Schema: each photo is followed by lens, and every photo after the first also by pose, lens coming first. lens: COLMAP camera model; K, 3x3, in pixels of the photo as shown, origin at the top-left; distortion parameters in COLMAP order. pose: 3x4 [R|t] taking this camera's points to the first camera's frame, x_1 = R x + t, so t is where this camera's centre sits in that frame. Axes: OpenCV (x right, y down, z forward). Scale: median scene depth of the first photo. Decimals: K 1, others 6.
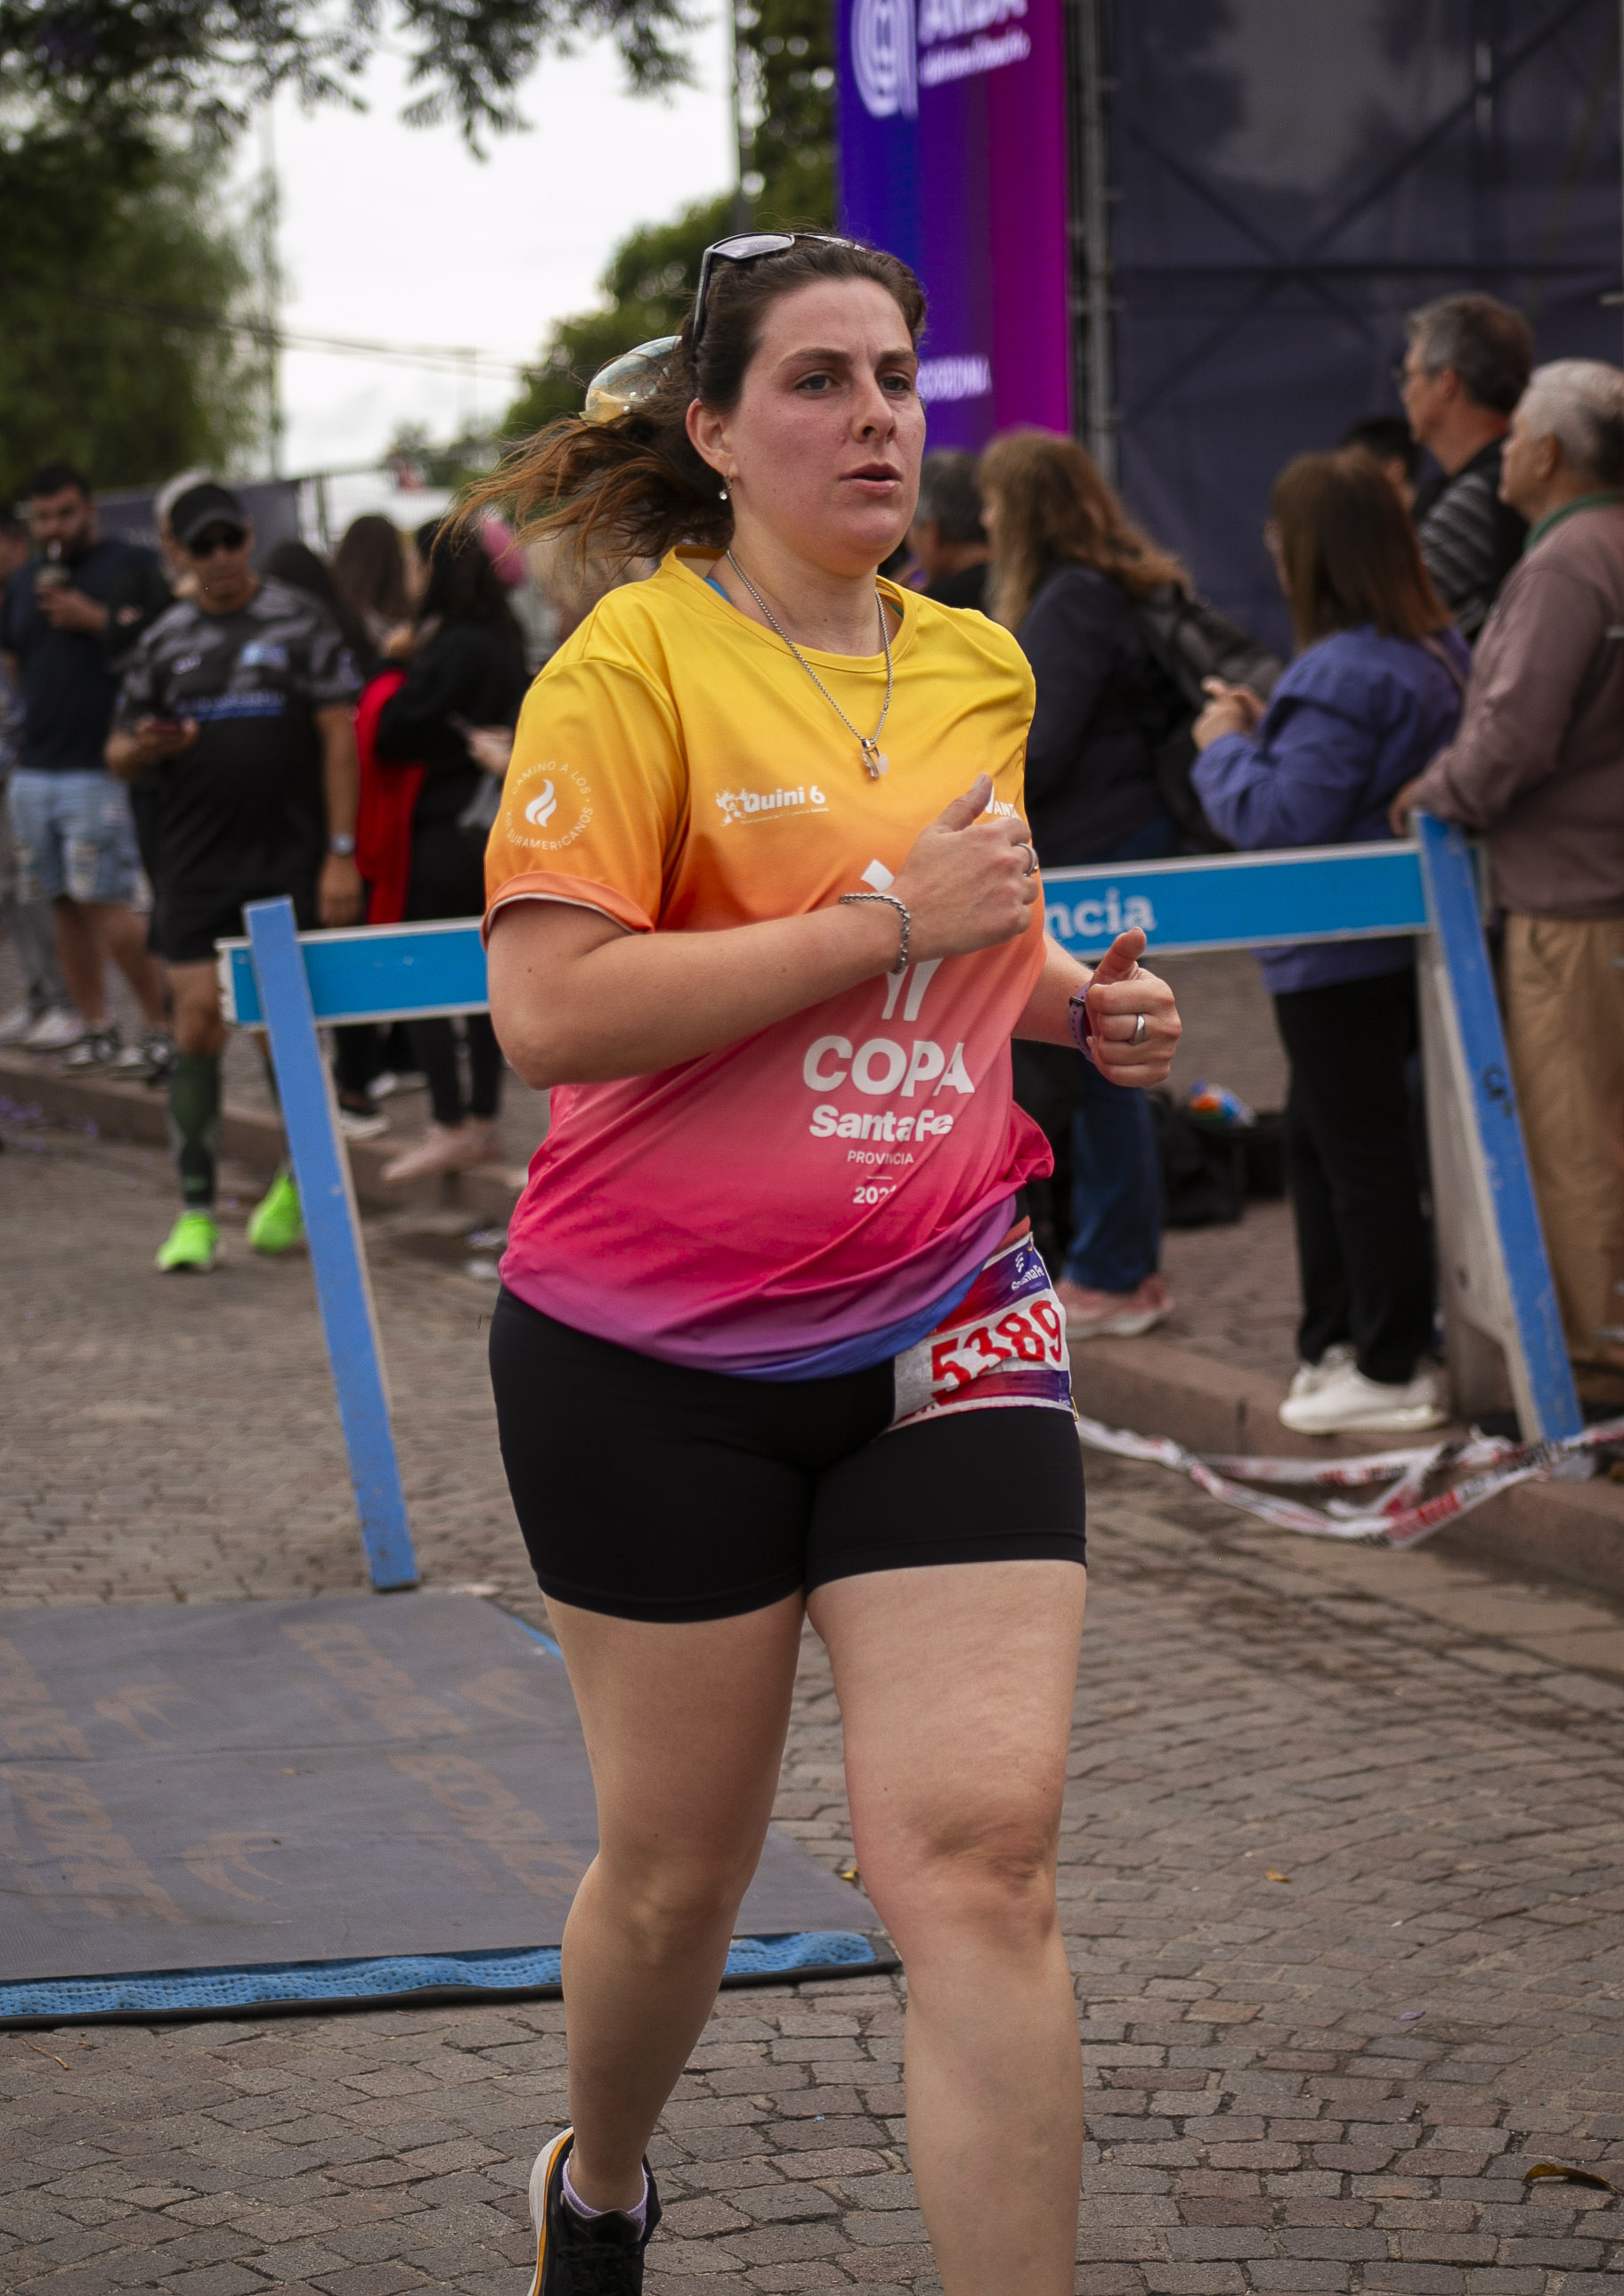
lens RADIAL K [[6026.2, 0, 900.7], [0, 6026.2, 1146.2], [0, 0, 1]] dist [-0.097830, 1.644367]
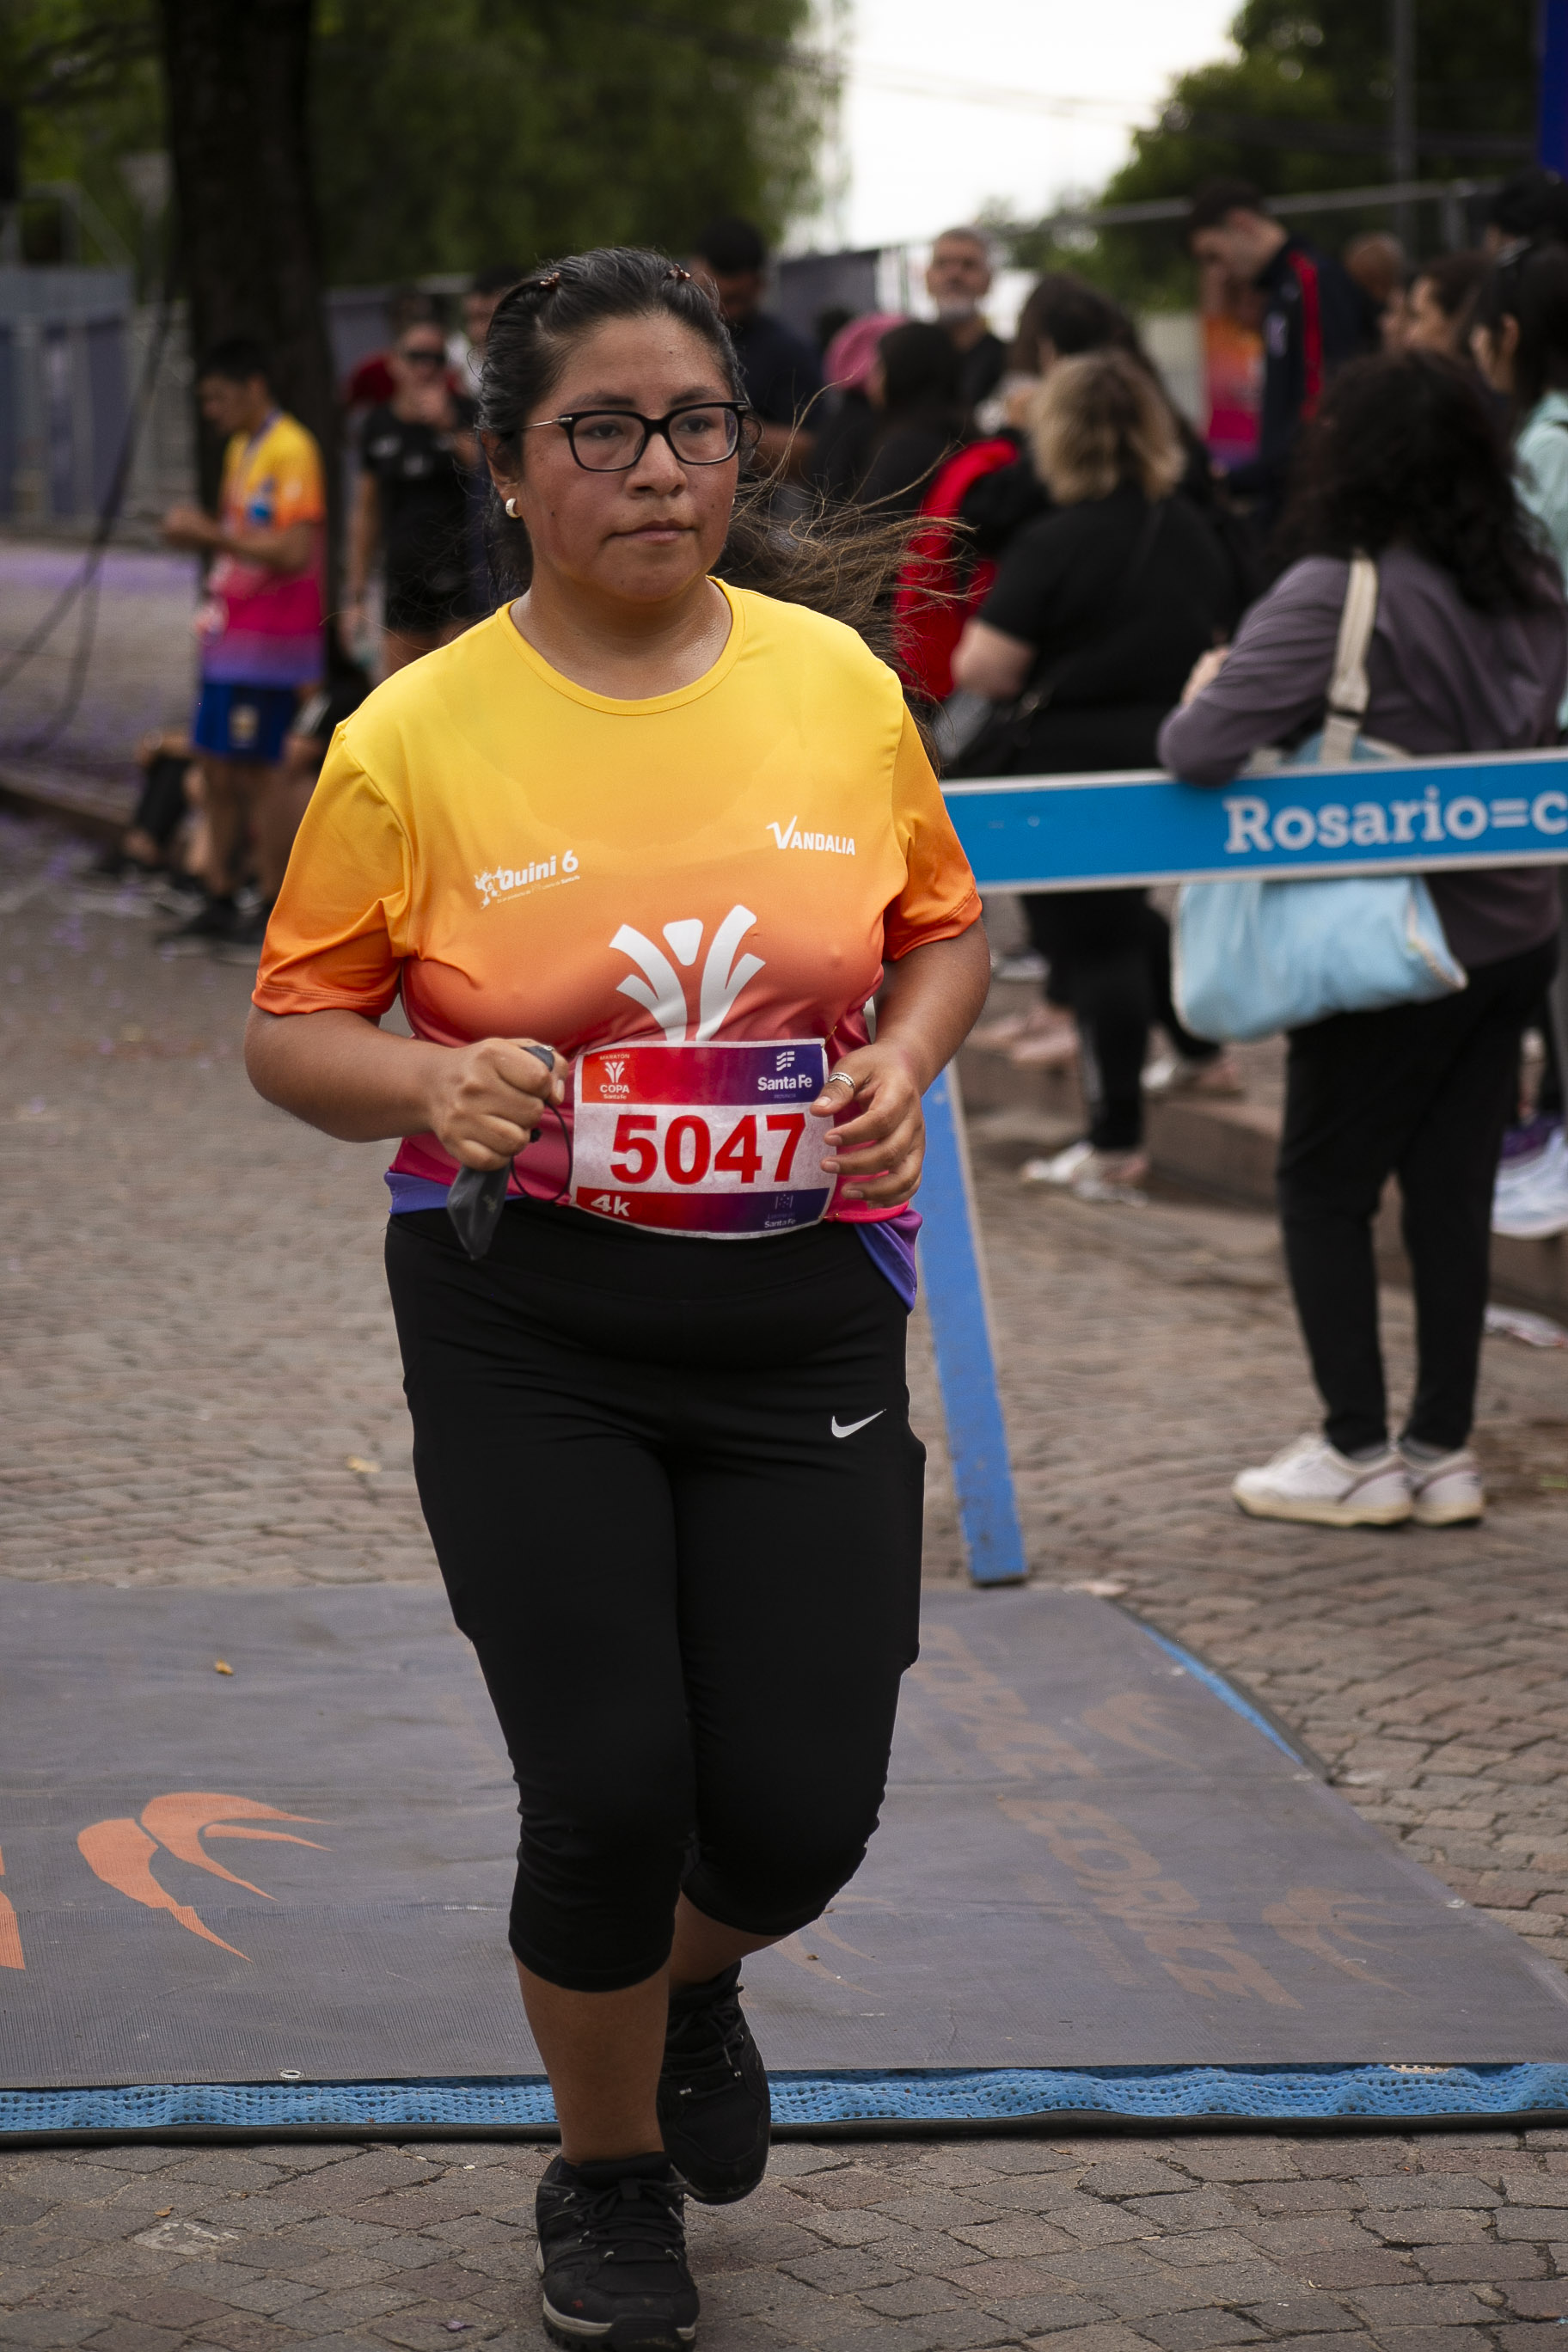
lens RADIAL K [[6690.0, 0, 815.3], [0, 6690.0, 1171.2], [0, 0, 1]] dist [0.246691, 1.074003]
pose [[0.994558, 0.035274, -0.098028, -0.025254], [-0.033096, 0.999170, 0.023757, -0.004628], [0.098785, -0.020383, 0.994900, 0.102676]]
